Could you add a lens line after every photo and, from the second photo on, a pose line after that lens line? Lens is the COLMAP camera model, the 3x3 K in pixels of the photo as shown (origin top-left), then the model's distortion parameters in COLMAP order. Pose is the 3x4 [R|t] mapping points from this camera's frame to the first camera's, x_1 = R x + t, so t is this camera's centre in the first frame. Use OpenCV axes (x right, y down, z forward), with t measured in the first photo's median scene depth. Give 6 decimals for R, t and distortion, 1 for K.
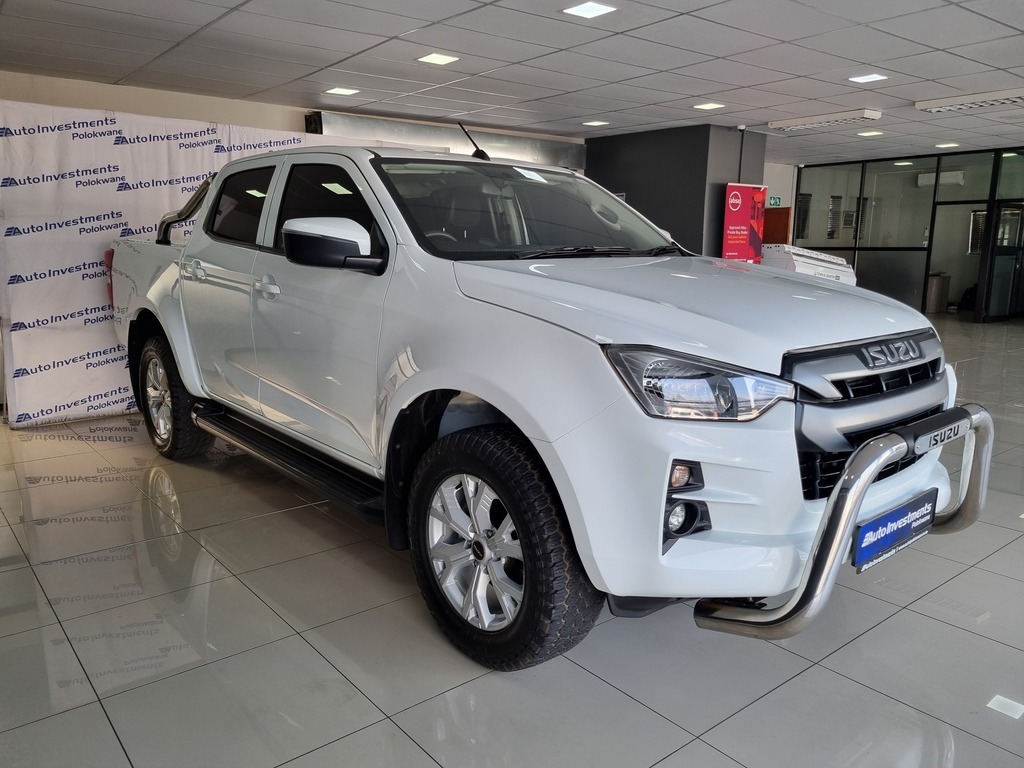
lens RADIAL K [[782.4, 0, 514.4], [0, 782.4, 380.8], [0, 0, 1]] dist [0.057188, -0.041212]
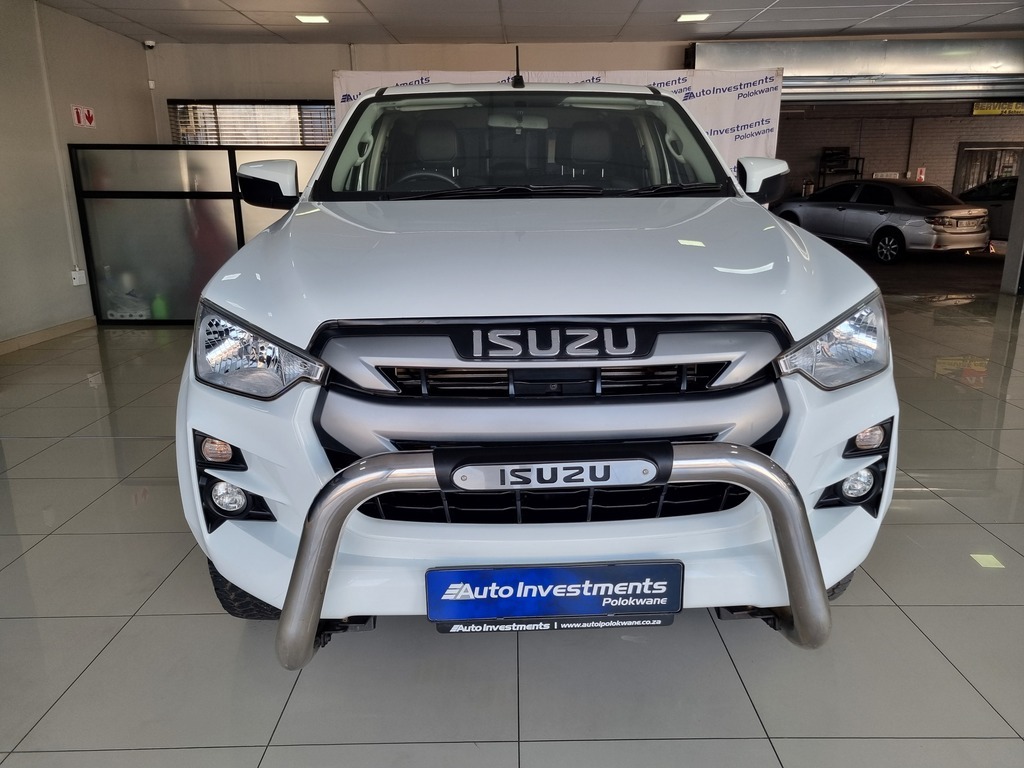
lens RADIAL K [[782.4, 0, 516.4], [0, 782.4, 384.9], [0, 0, 1]] dist [0.057188, -0.041212]
pose [[0.773725, 0.143097, -0.617149, 0.892917], [-0.096894, 0.989424, 0.107940, -0.070328], [0.626068, -0.023718, 0.779407, 0.467417]]
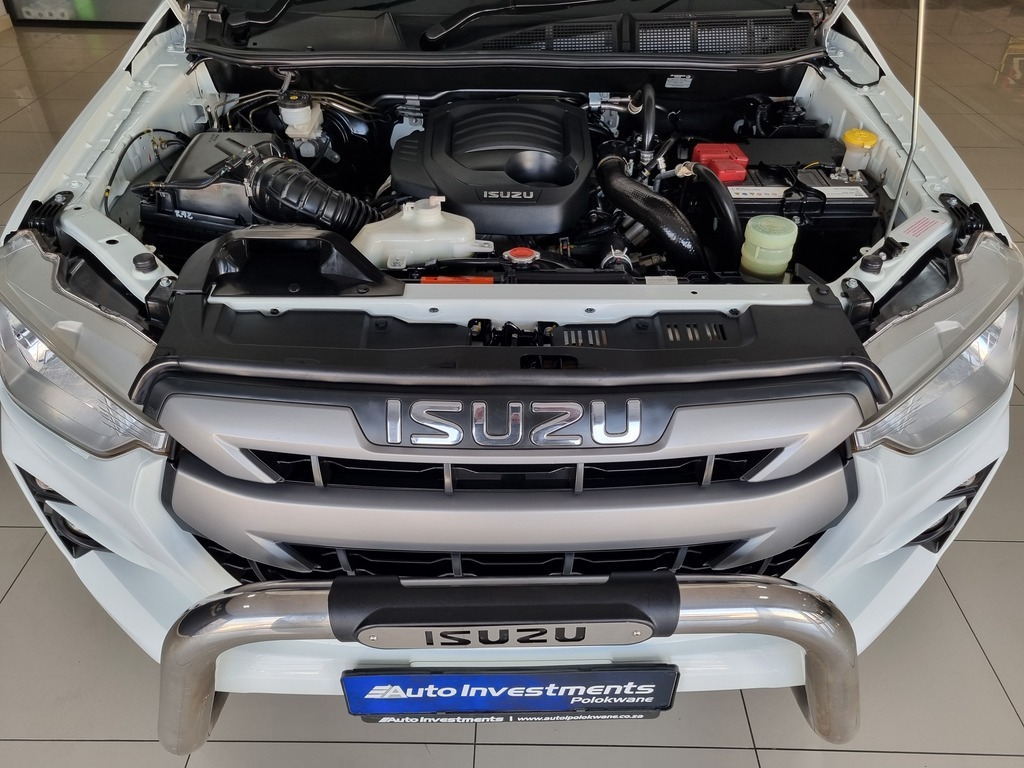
lens RADIAL K [[782.4, 0, 508.8], [0, 782.4, 392.6], [0, 0, 1]] dist [0.057188, -0.041212]
pose [[0.760605, 0.394777, -0.515395, 0.709025], [-0.111653, 0.861588, 0.495176, -0.269848], [0.639542, -0.319088, 0.699406, 0.718700]]
